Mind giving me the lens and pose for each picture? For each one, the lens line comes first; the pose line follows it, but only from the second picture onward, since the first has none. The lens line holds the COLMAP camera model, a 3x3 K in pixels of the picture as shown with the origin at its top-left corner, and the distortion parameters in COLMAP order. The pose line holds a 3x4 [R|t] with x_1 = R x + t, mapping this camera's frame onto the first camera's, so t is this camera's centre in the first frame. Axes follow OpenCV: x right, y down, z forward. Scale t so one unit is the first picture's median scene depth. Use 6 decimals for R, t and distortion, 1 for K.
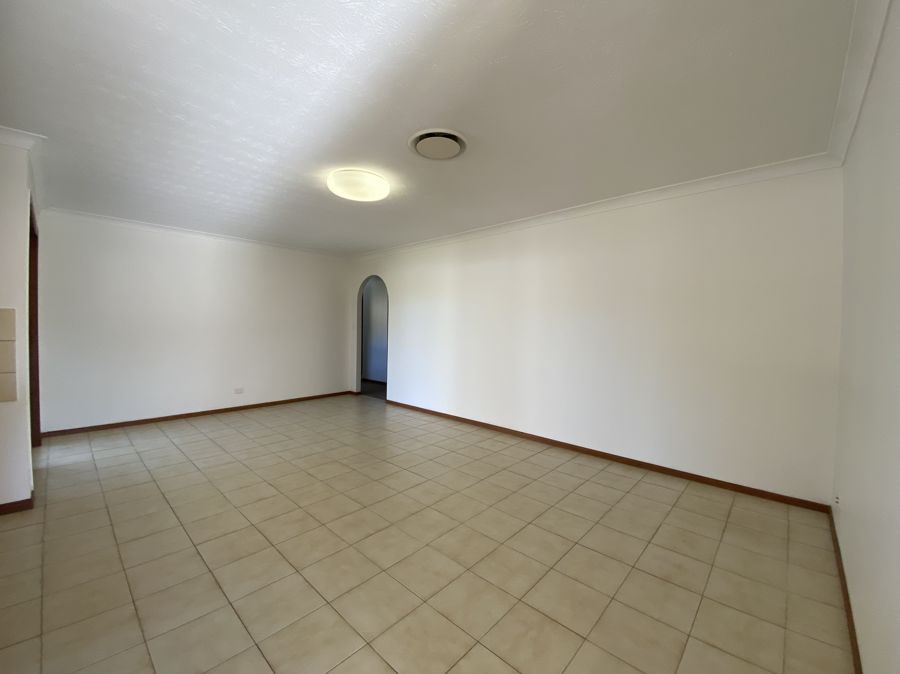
lens RADIAL K [[358.3, 0, 450.0], [0, 358.3, 337.0], [0, 0, 1]] dist [0.020553, -0.021959]
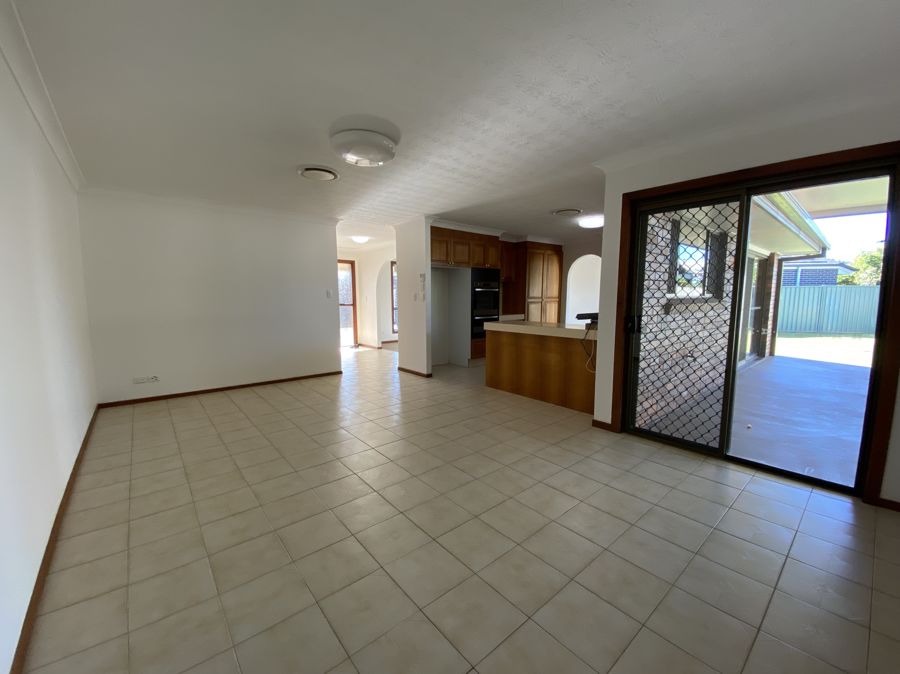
lens RADIAL K [[358.3, 0, 450.0], [0, 358.3, 337.0], [0, 0, 1]] dist [0.020553, -0.021959]
pose [[-0.991162, -0.027472, 0.129781, -0.546610], [-0.009028, 0.990023, 0.140620, -0.059436], [-0.132349, 0.138205, -0.981521, 1.742517]]
